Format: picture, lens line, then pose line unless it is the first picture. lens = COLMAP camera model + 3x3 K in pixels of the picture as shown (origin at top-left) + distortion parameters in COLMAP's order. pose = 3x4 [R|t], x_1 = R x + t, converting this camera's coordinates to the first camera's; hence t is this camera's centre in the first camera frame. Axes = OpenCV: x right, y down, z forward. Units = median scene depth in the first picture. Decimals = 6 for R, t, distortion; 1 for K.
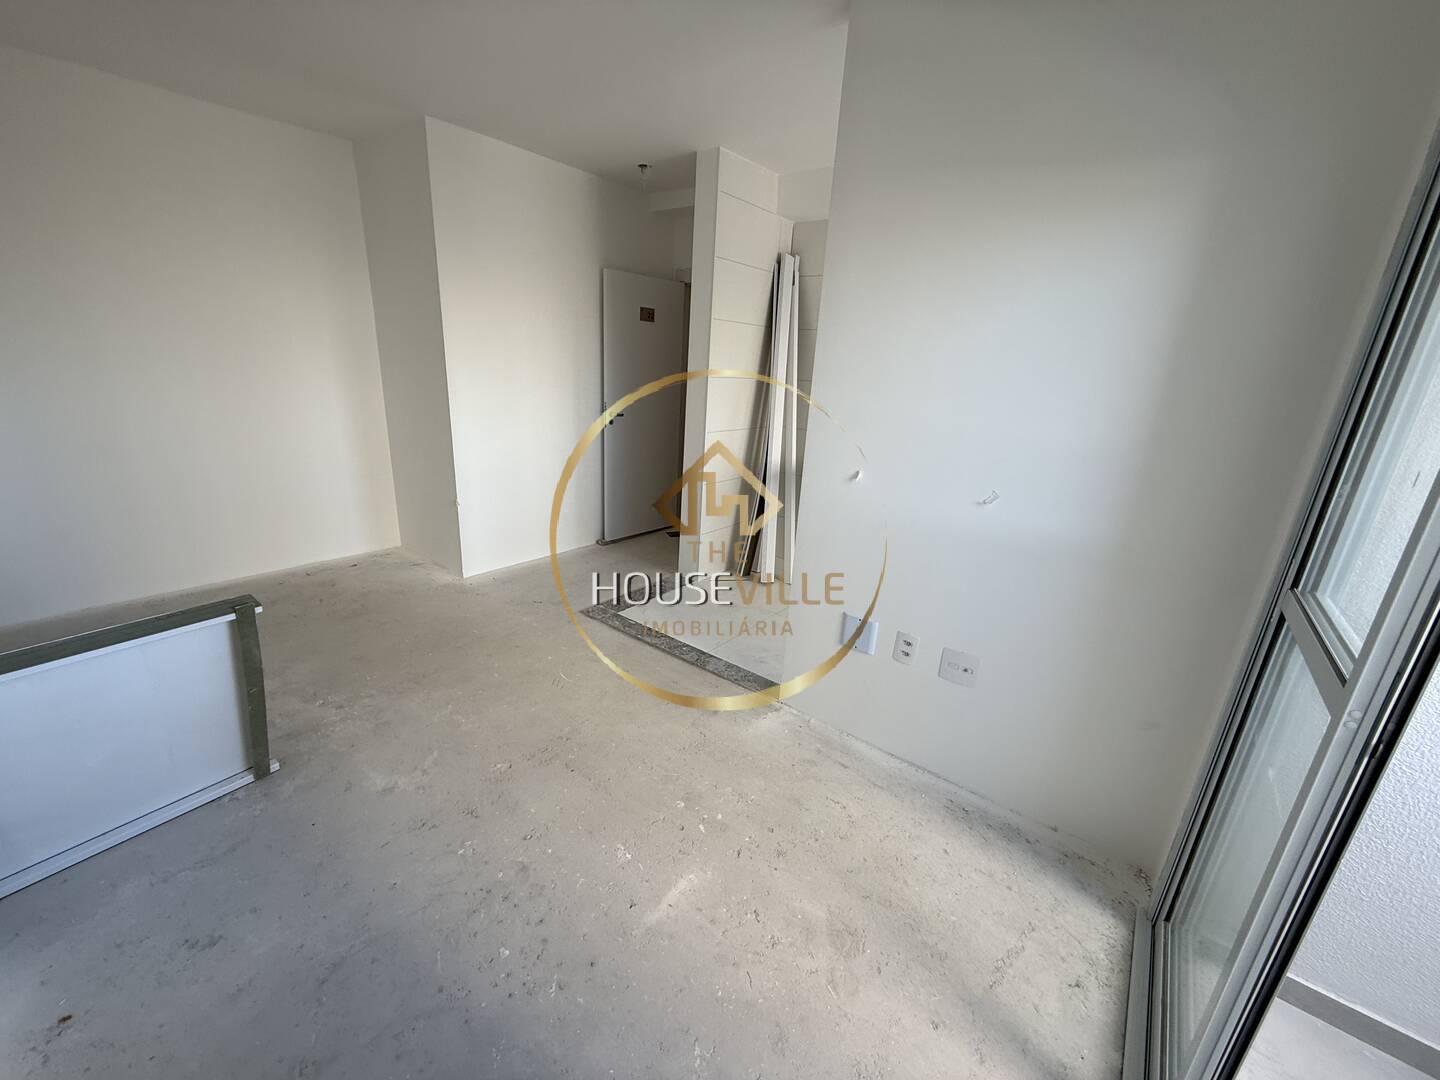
lens RADIAL K [[577.0, 0, 718.6], [0, 577.0, 539.6], [0, 0, 1]] dist [-0.000899, 0.000336]
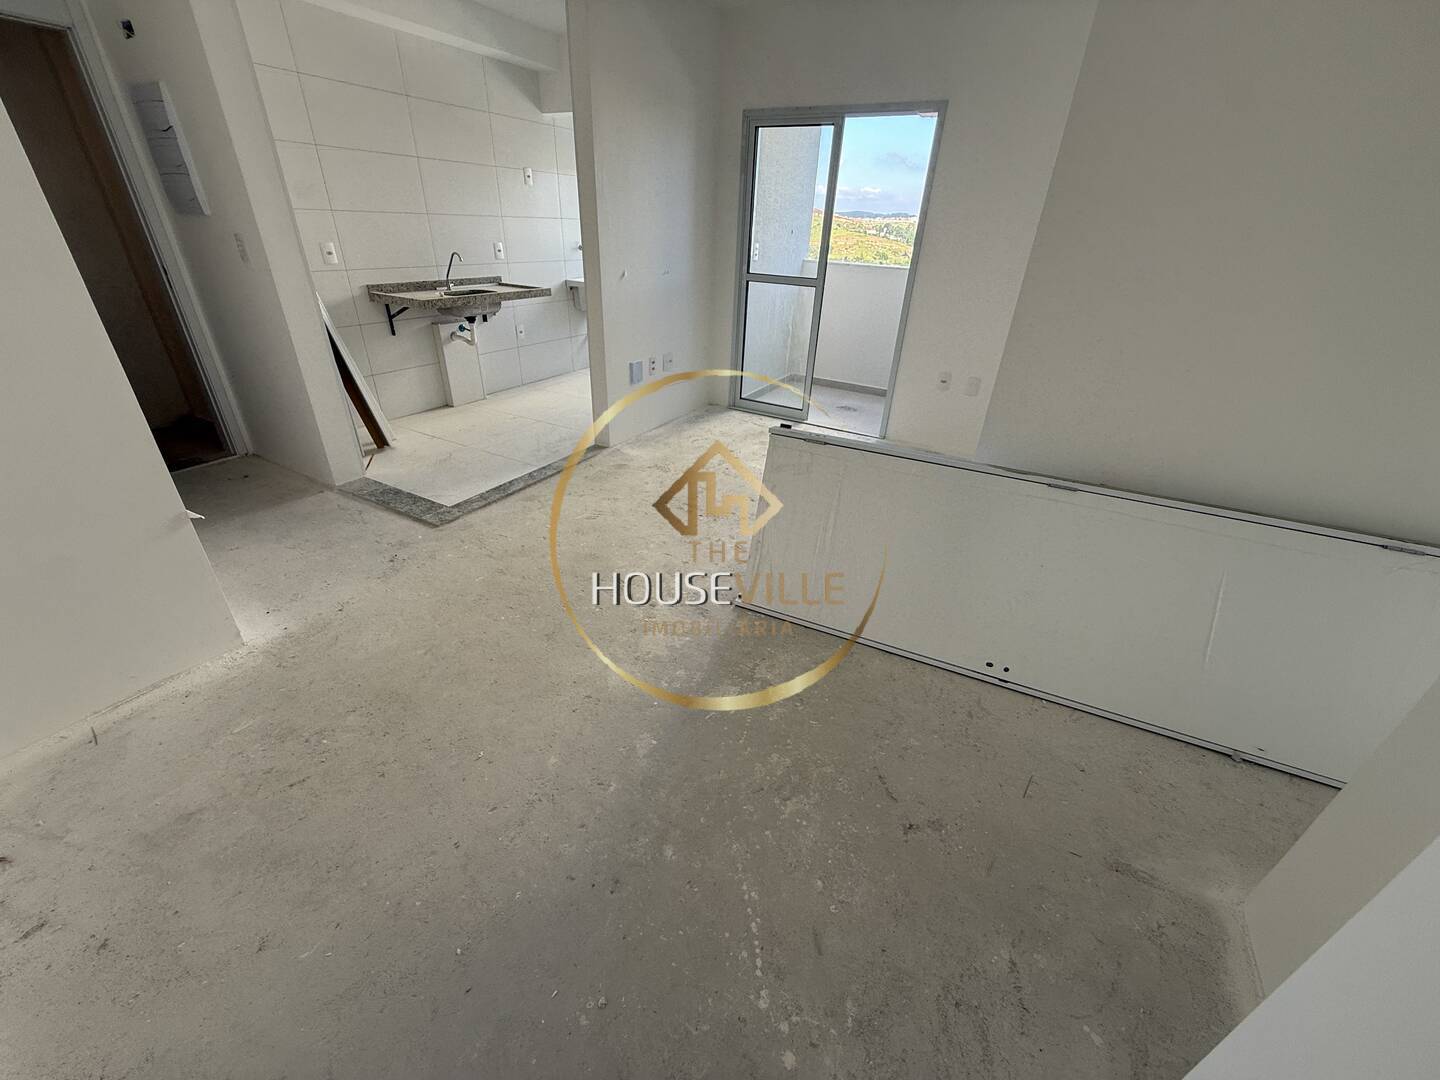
lens RADIAL K [[577.0, 0, 714.8], [0, 577.0, 542.4], [0, 0, 1]] dist [-0.000899, 0.000336]
pose [[-0.151601, -0.534272, 0.831607, -1.605149], [0.251795, 0.792701, 0.555179, -0.356037], [-0.955833, 0.293561, 0.014353, 0.949802]]
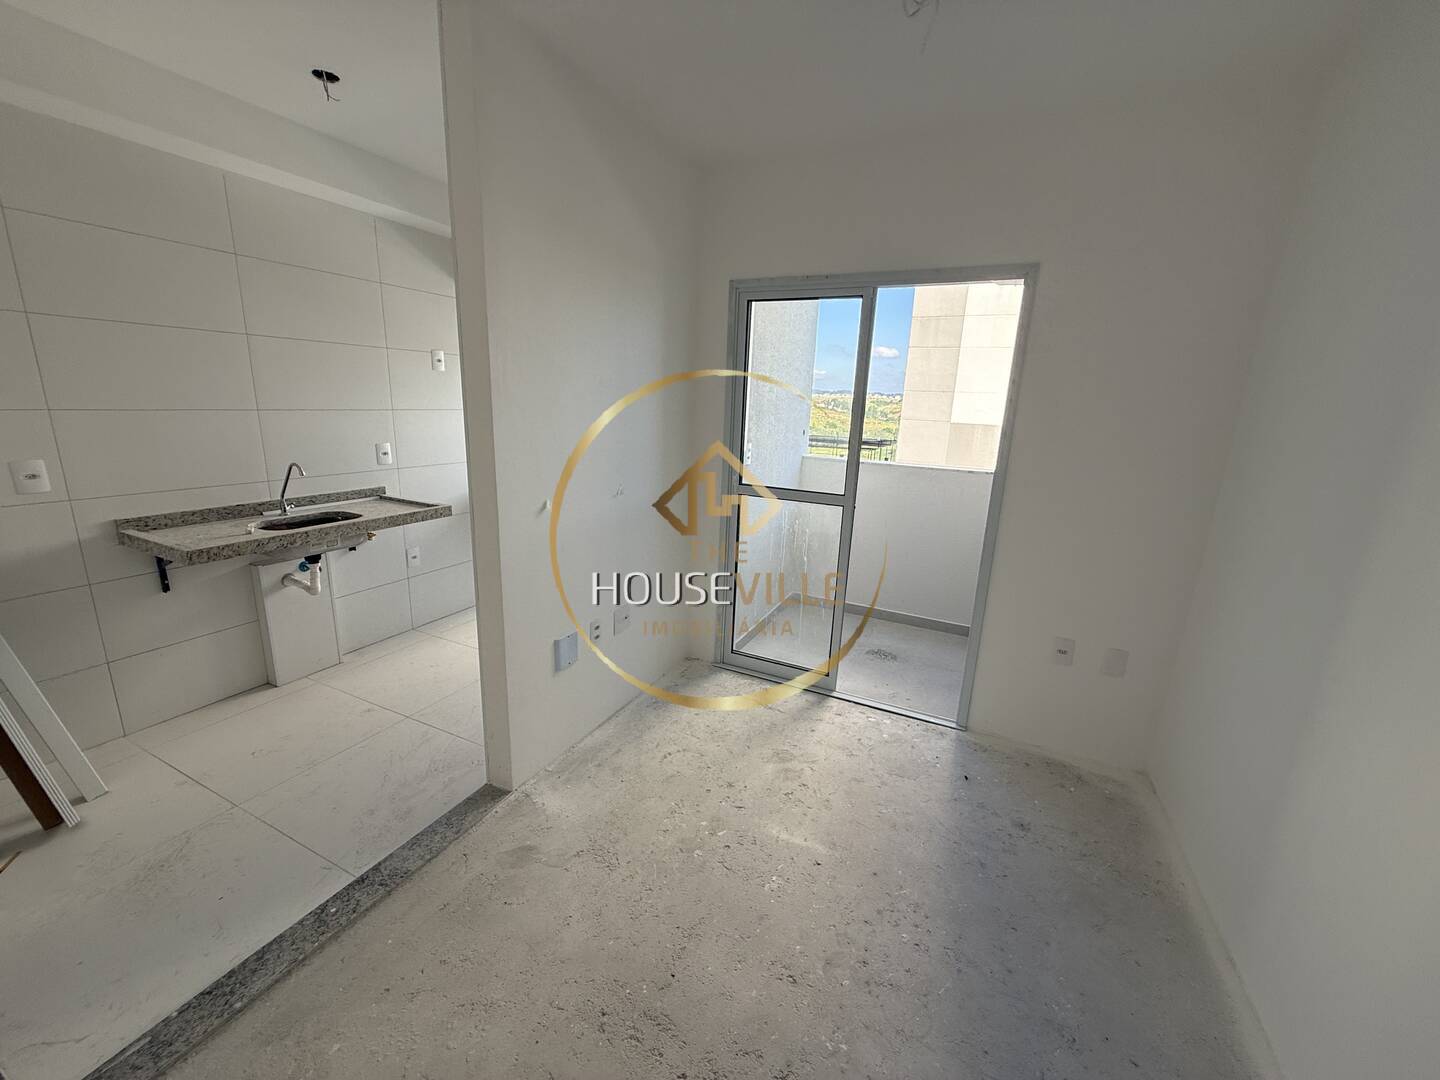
lens RADIAL K [[577.0, 0, 713.8], [0, 577.0, 539.2], [0, 0, 1]] dist [-0.000899, 0.000336]
pose [[-0.207288, -0.294585, 0.932873, -0.765037], [0.245620, 0.907368, 0.341109, -0.327038], [-0.946944, 0.299840, -0.115731, 0.853653]]
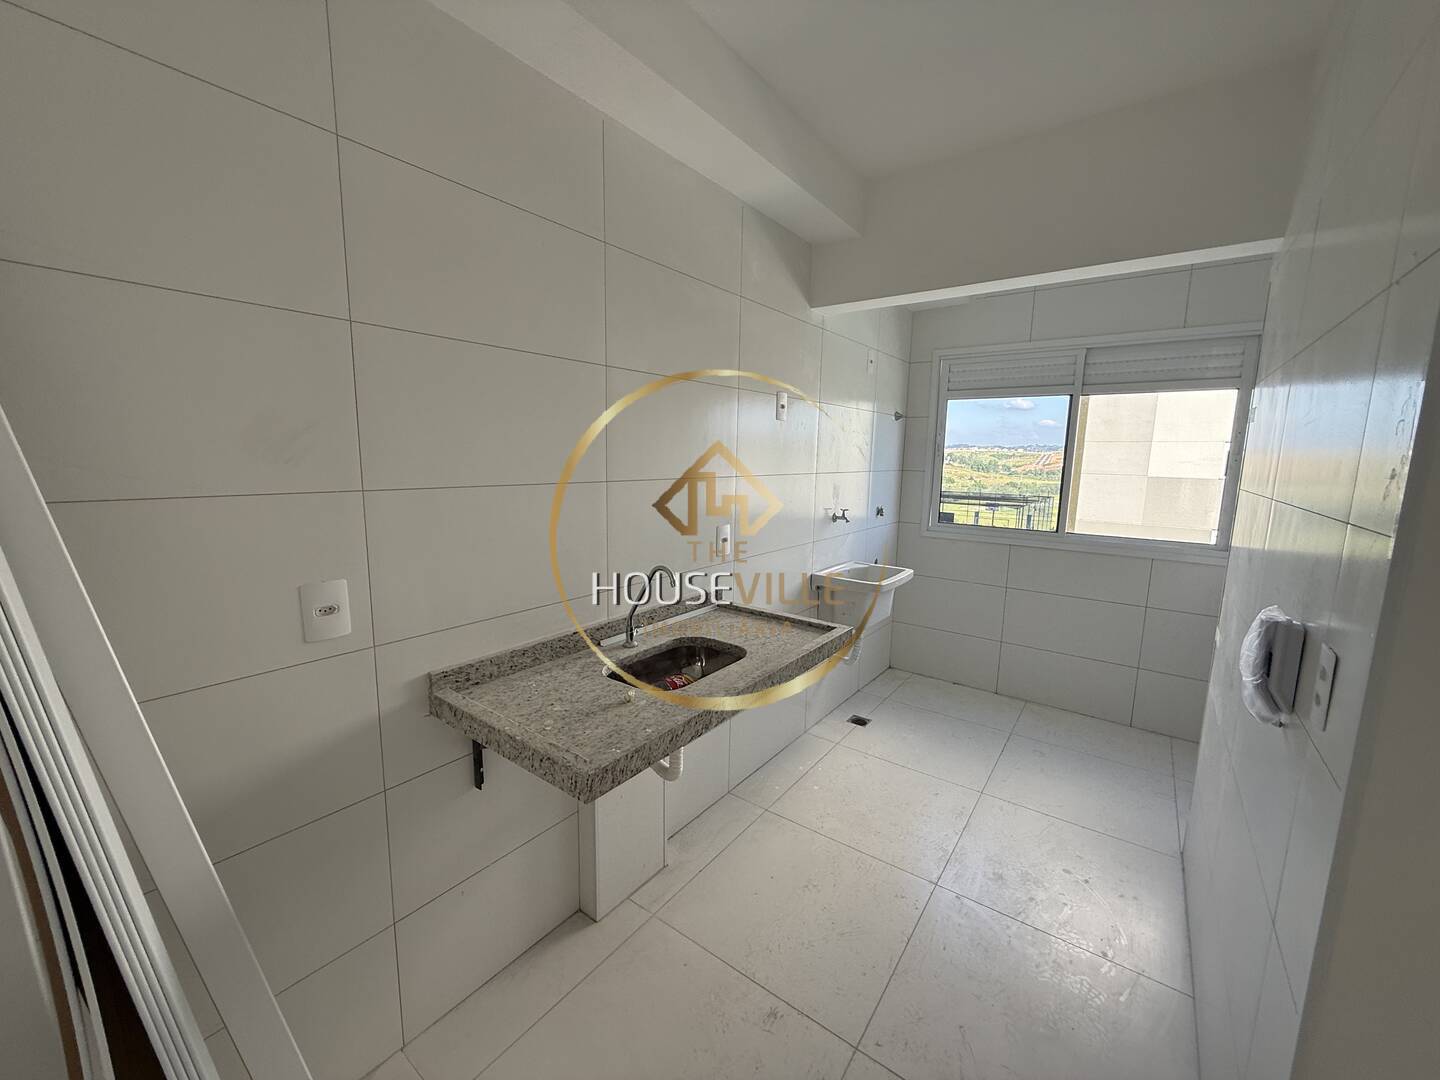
lens RADIAL K [[577.0, 0, 713.3], [0, 577.0, 540.9], [0, 0, 1]] dist [-0.000899, 0.000336]
pose [[-0.025653, -0.206888, 0.978028, -0.109782], [0.281372, 0.937303, 0.205653, -0.444301], [-0.959256, 0.280466, 0.034168, 1.417729]]
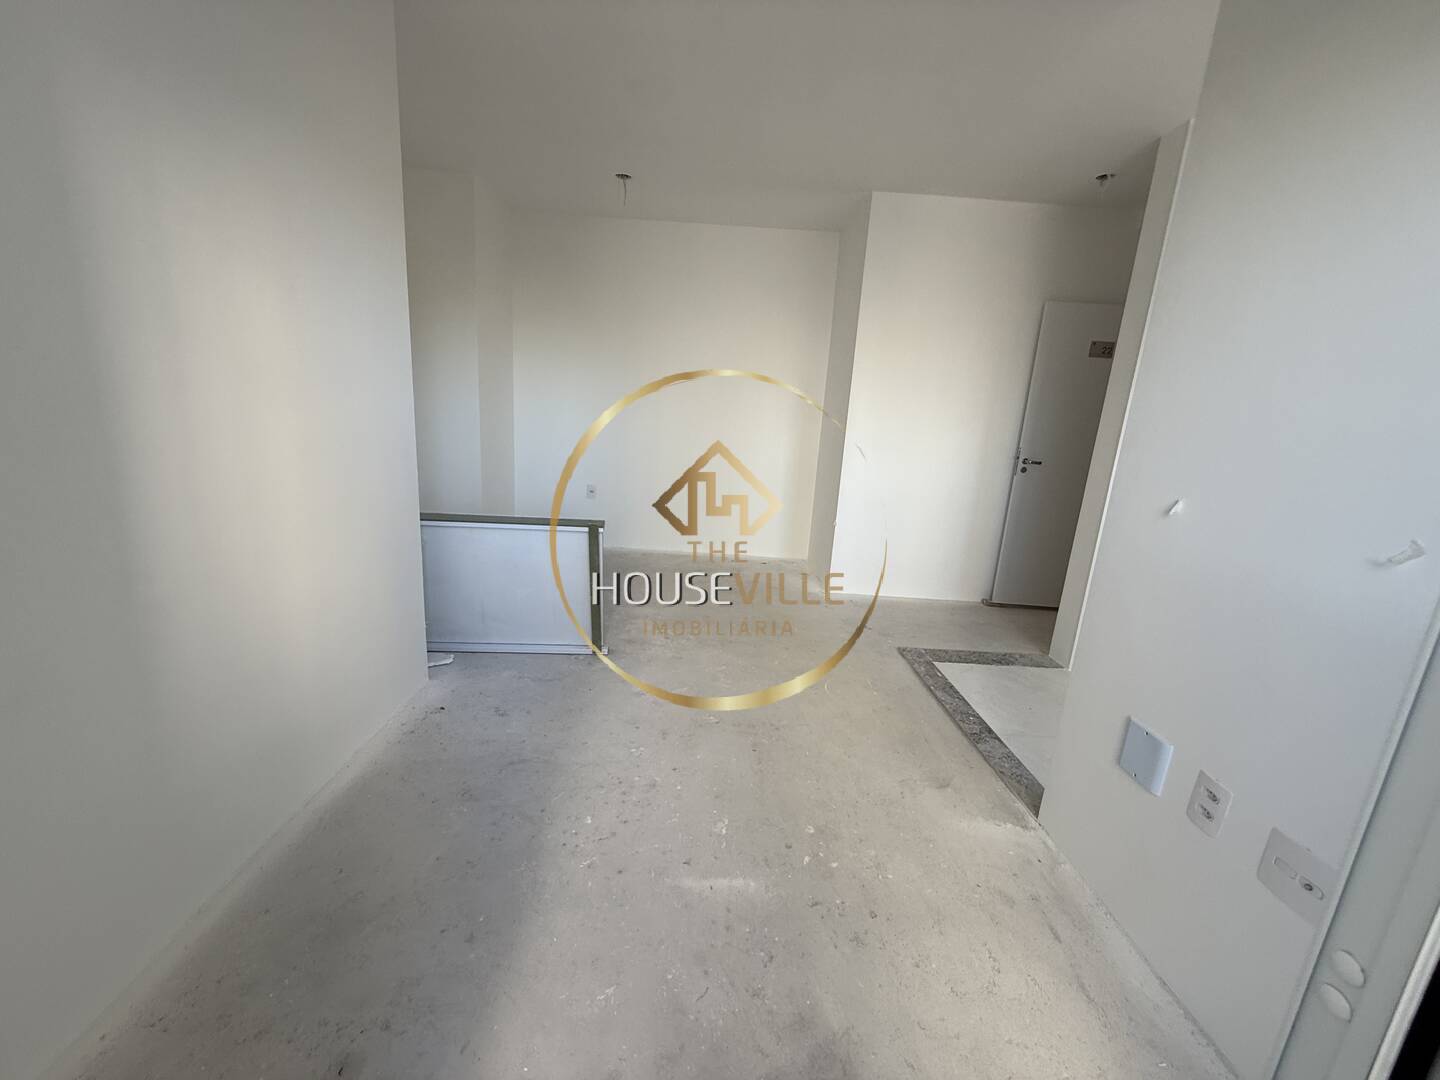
lens RADIAL K [[577.0, 0, 712.4], [0, 577.0, 537.6], [0, 0, 1]] dist [-0.000899, 0.000336]
pose [[0.627982, 0.160384, -0.761521, 0.411058], [-0.263364, 0.964595, -0.014028, 0.068923], [0.732310, 0.209366, 0.647988, 0.198999]]
